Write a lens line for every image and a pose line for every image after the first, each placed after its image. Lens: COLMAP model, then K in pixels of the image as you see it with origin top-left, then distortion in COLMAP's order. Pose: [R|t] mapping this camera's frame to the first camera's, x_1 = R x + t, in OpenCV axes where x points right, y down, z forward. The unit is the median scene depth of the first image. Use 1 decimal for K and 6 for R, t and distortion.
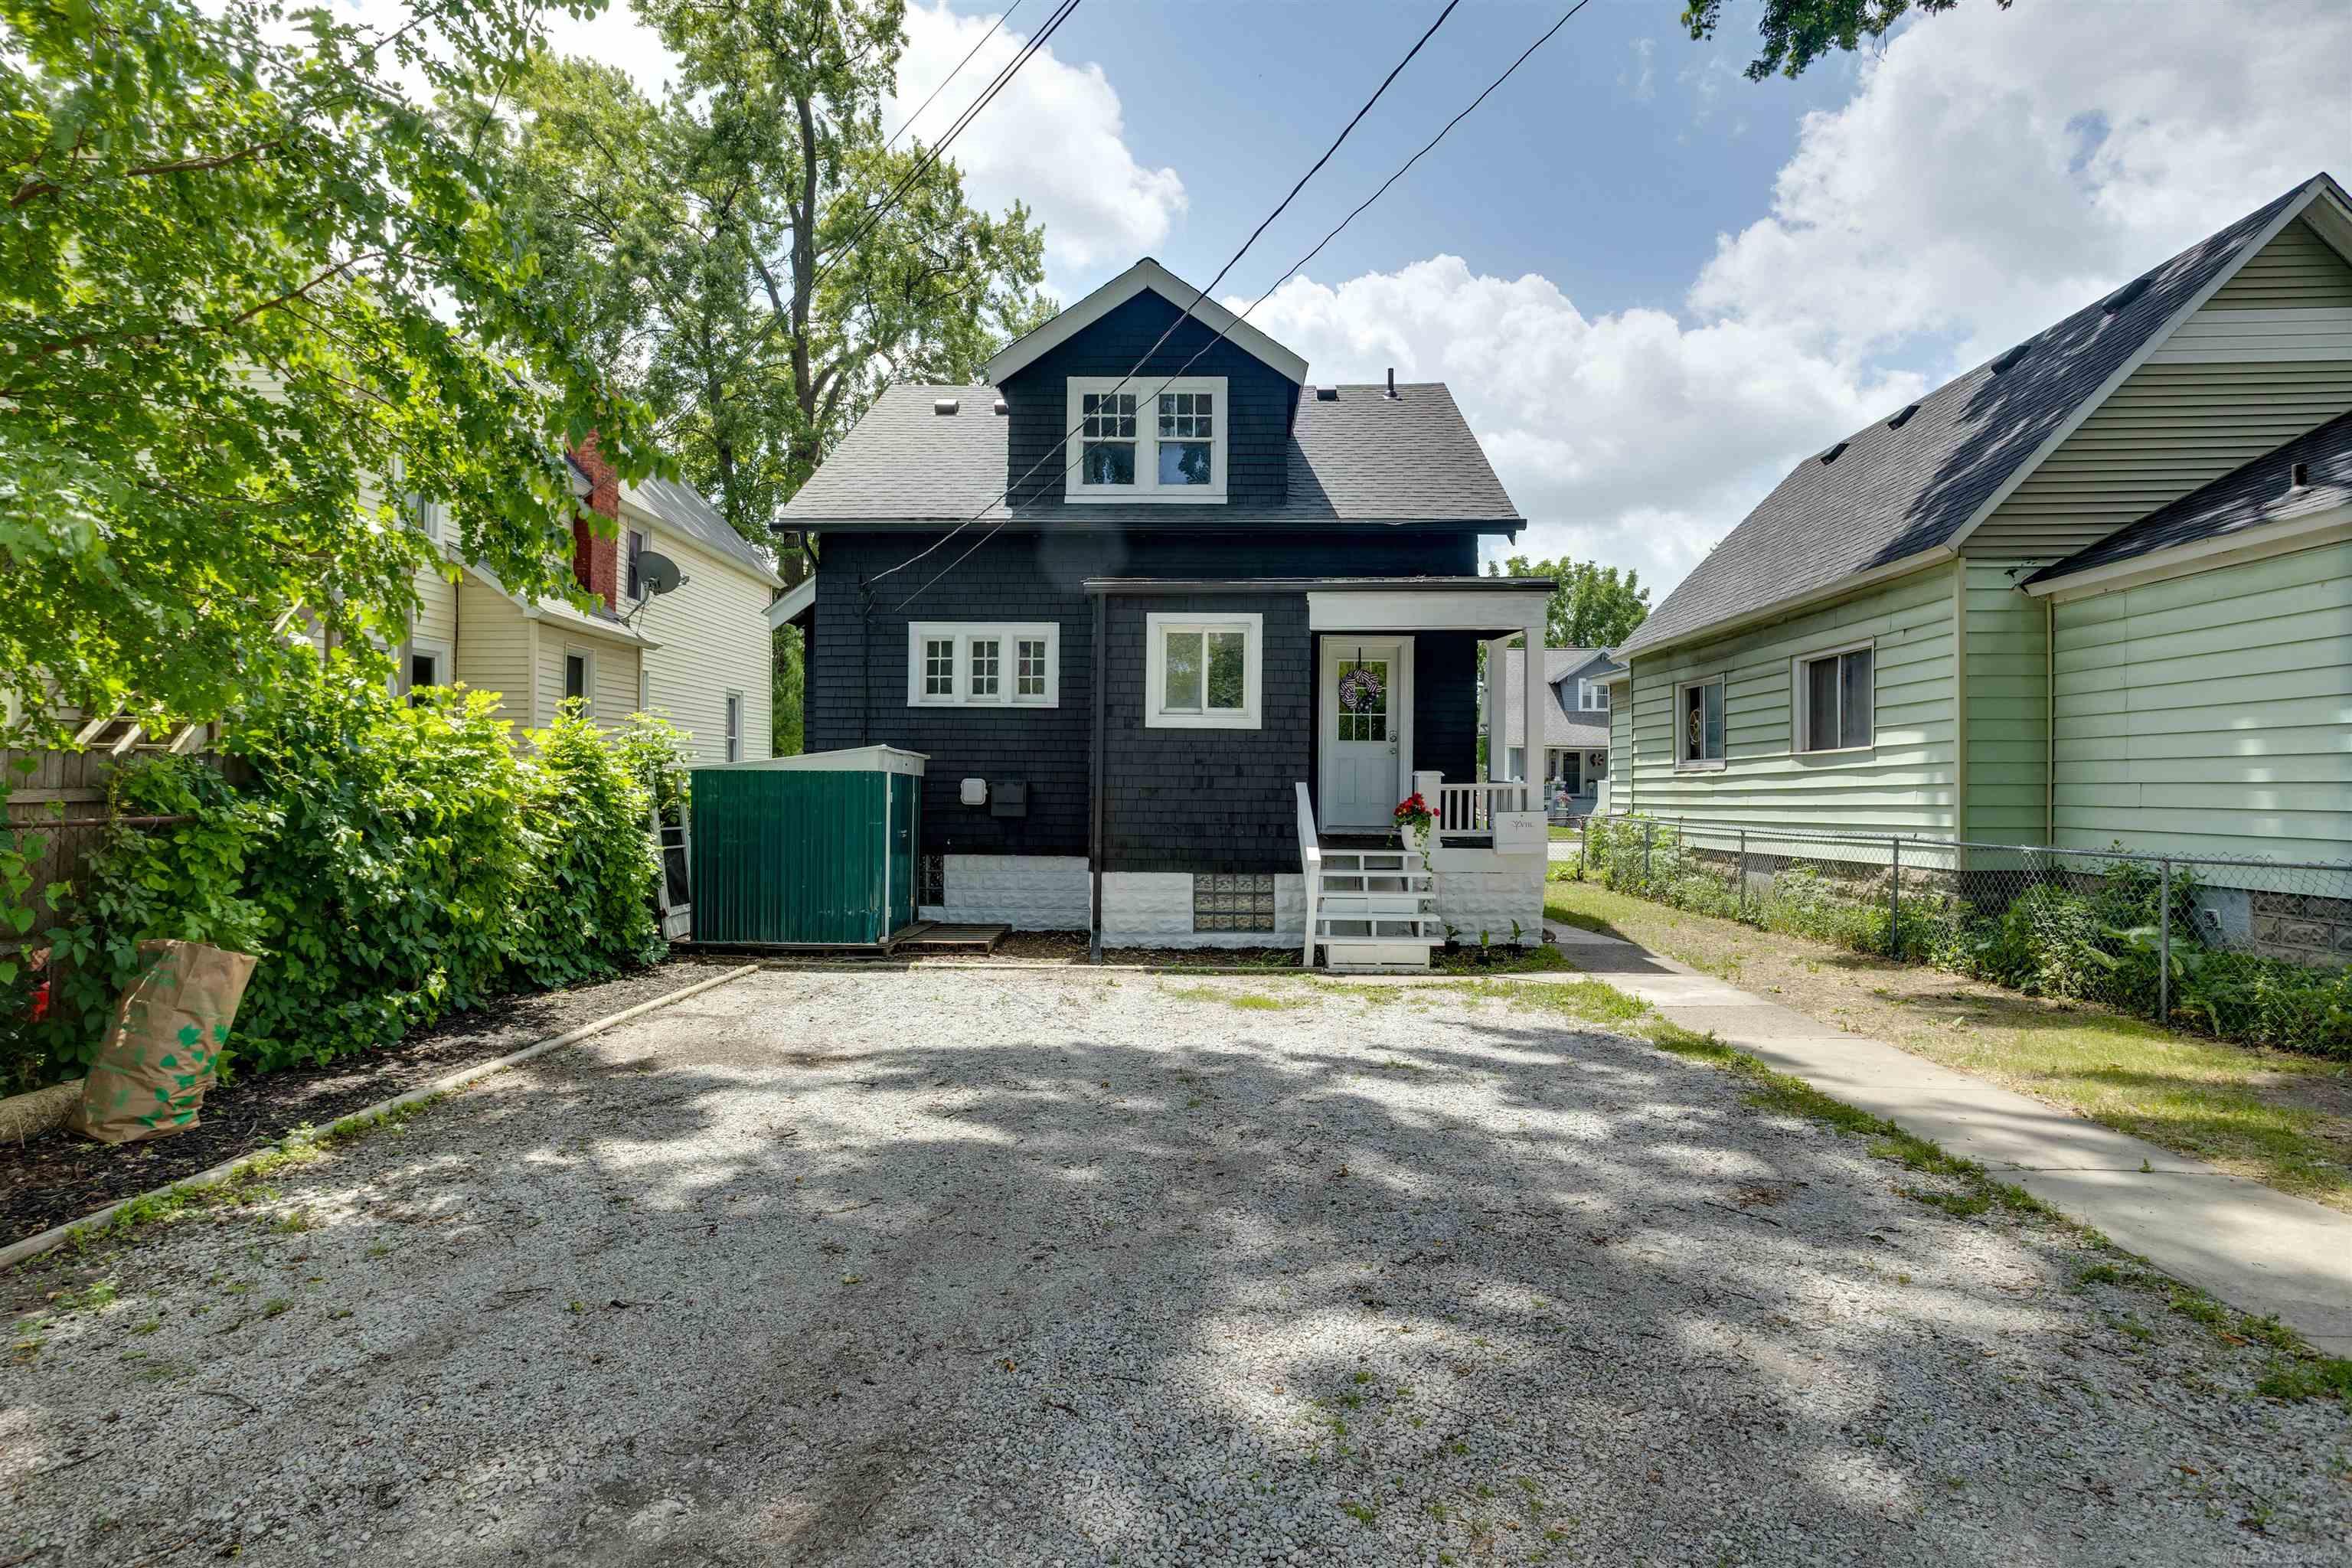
lens RADIAL K [[1177.8, 0, 1151.7], [0, 1177.8, 774.7], [0, 0, 1]] dist [-0.056606, 0.032923]
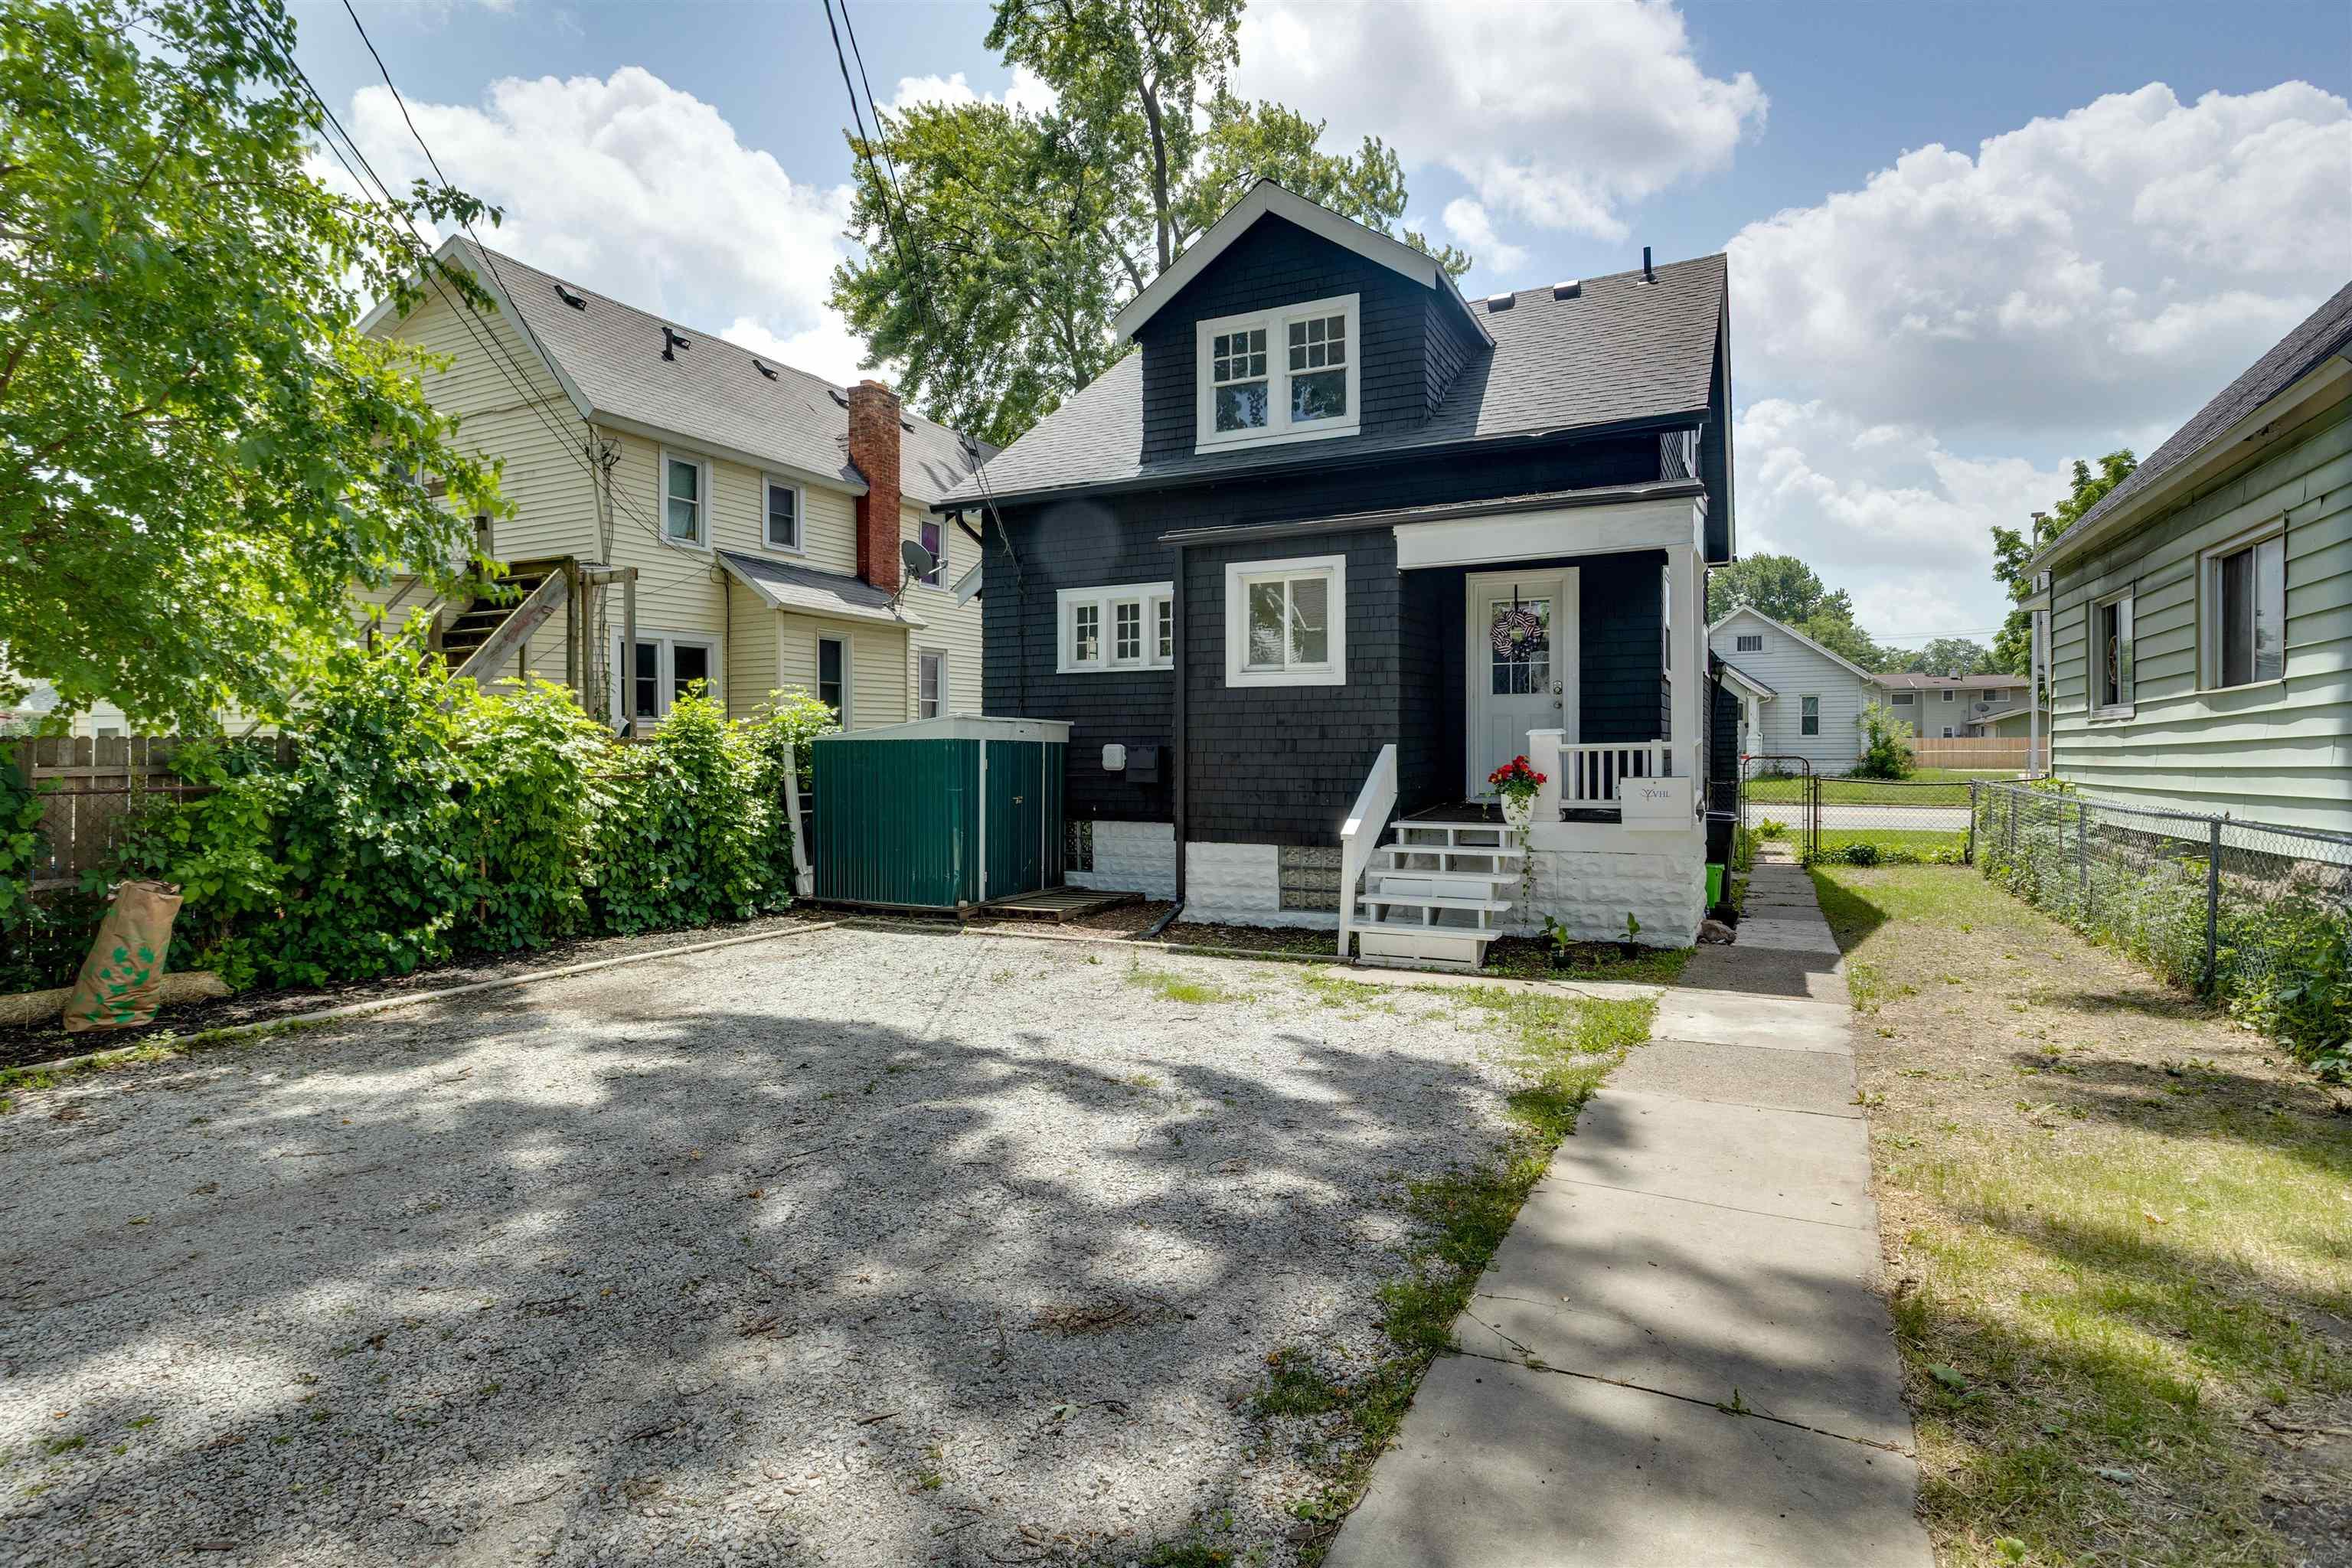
lens RADIAL K [[1168.5, 0, 1145.9], [0, 1168.5, 749.4], [0, 0, 1]] dist [-0.054179, 0.031493]
pose [[0.905001, -0.011095, -0.425265, 0.329445], [0.015702, 0.999850, 0.007330, 0.001093], [0.425120, -0.013311, 0.905039, 0.139107]]
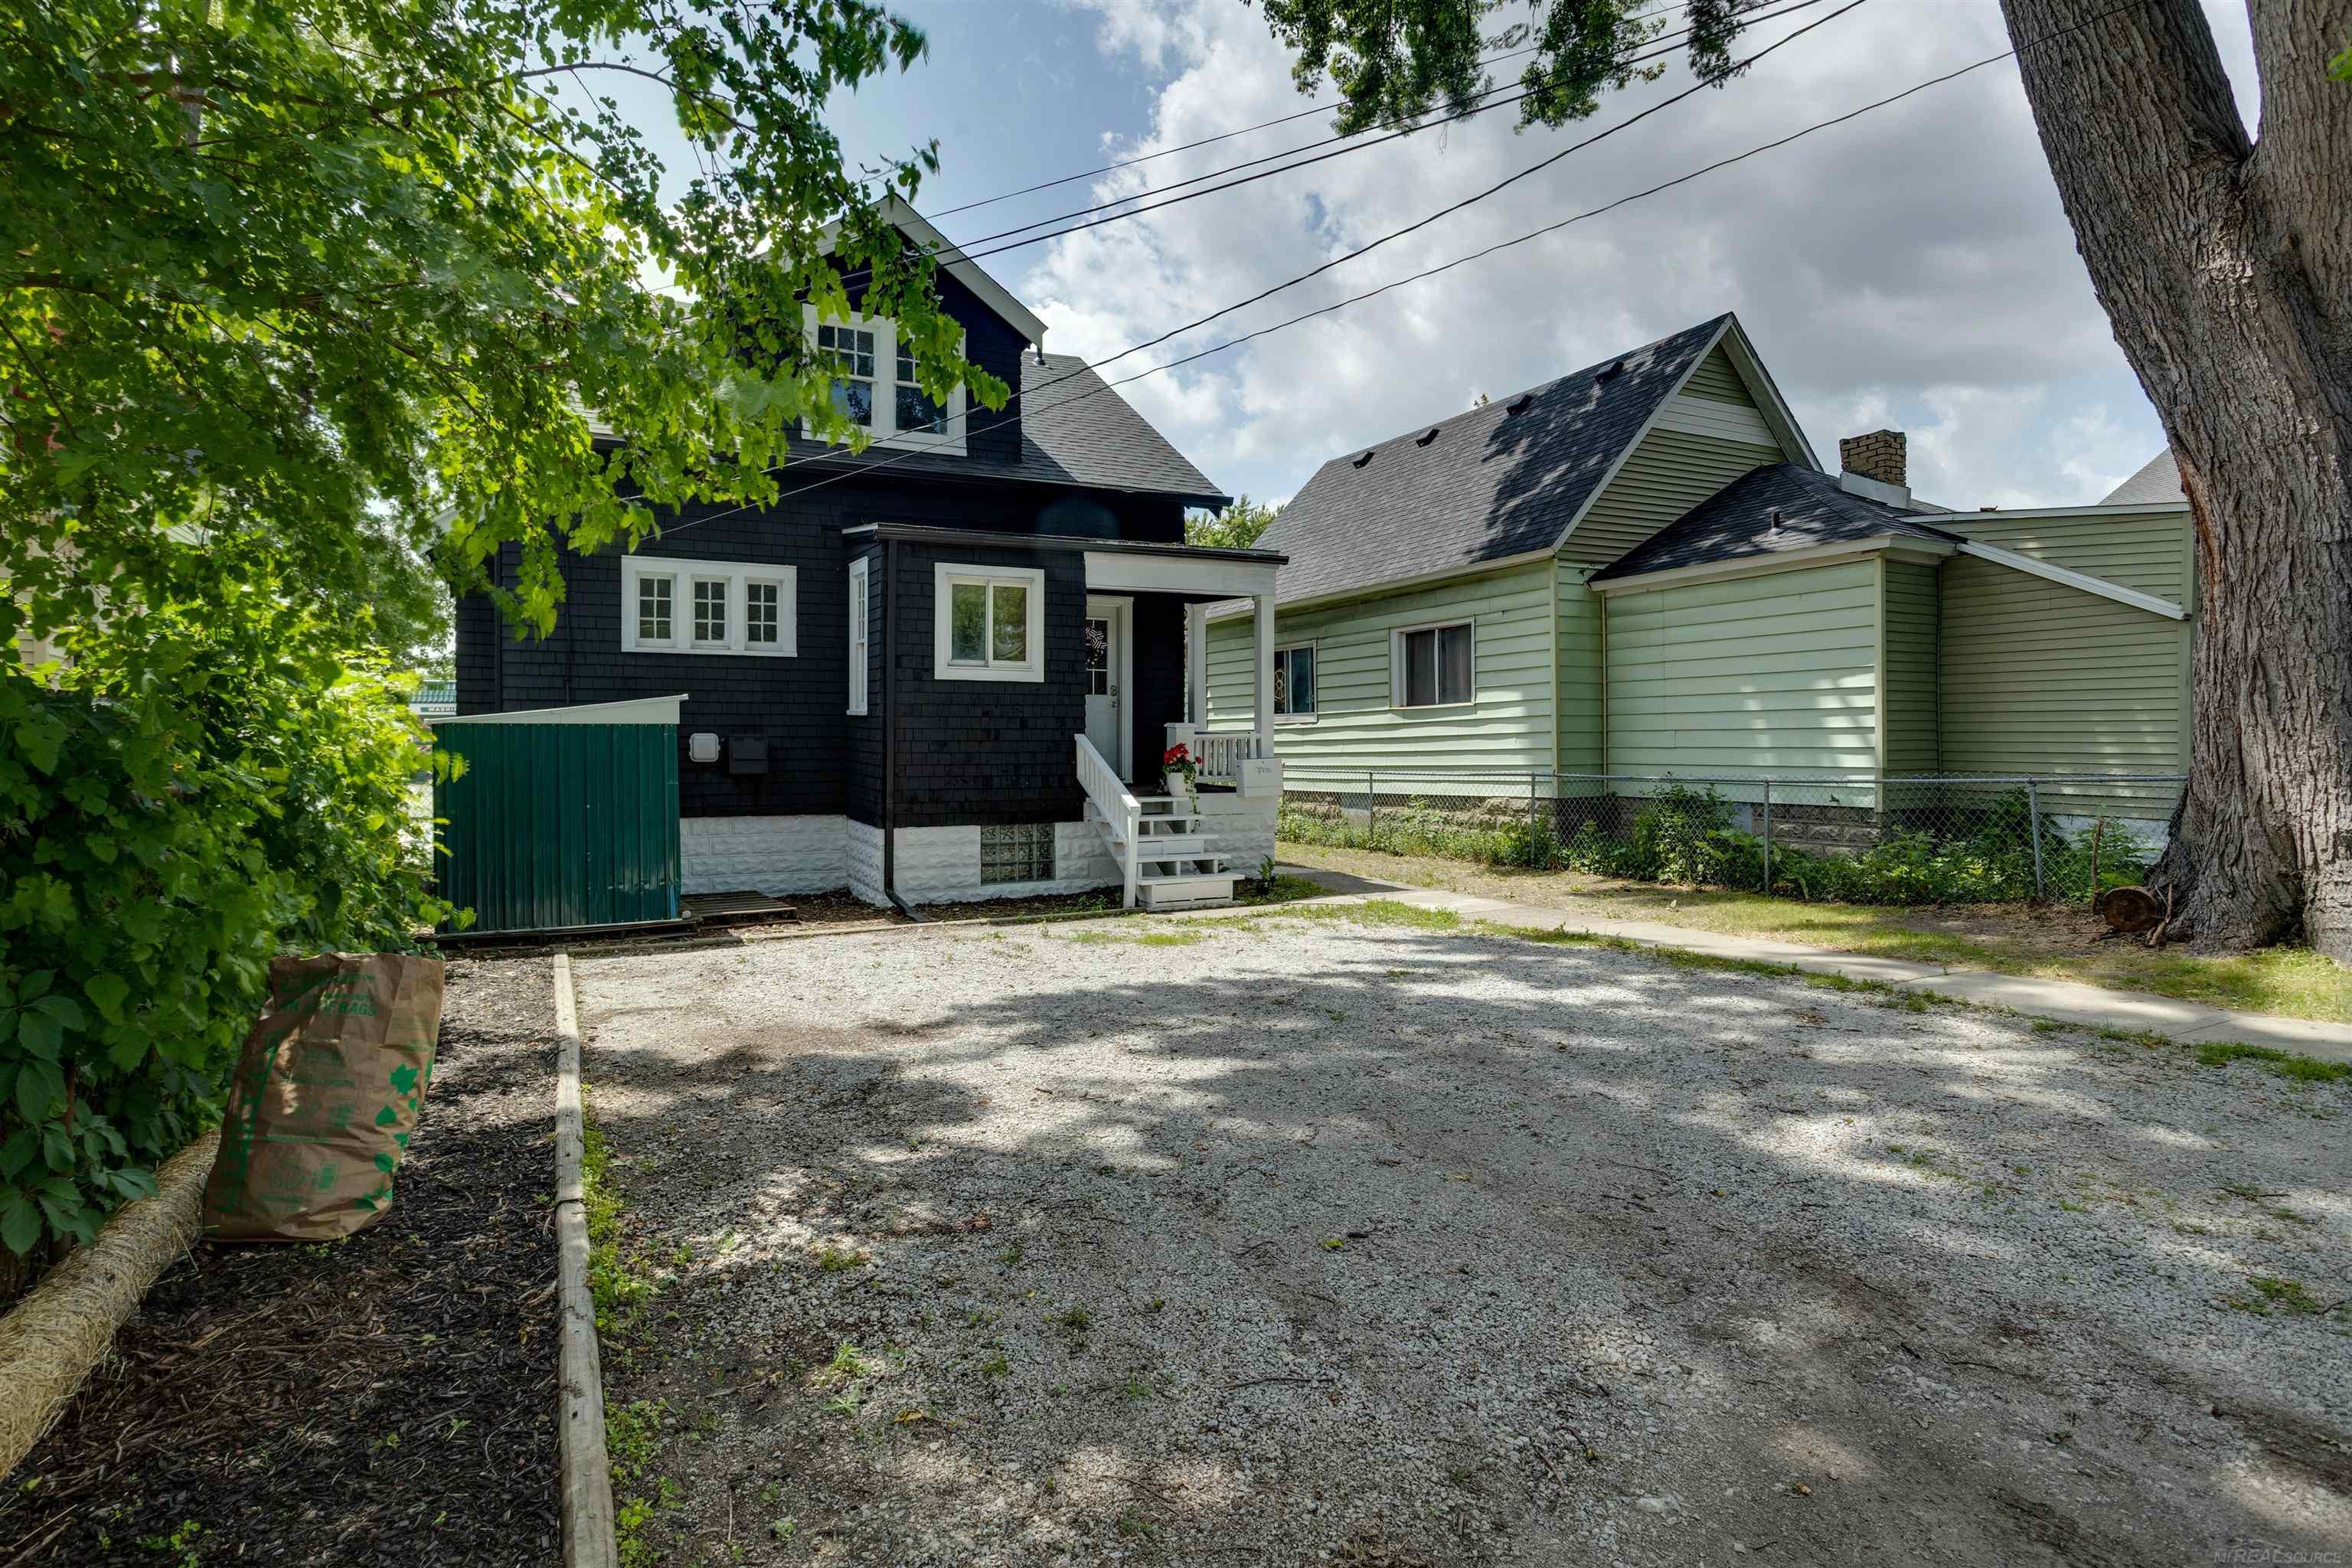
lens RADIAL K [[1187.0, 0, 1122.5], [0, 1187.0, 750.8], [0, 0, 1]] dist [-0.085669, 0.077845]
pose [[0.881591, -0.013089, 0.471832, -0.333459], [0.005417, 0.999830, 0.017616, 0.002940], [-0.471982, -0.012974, 0.881513, 0.056739]]
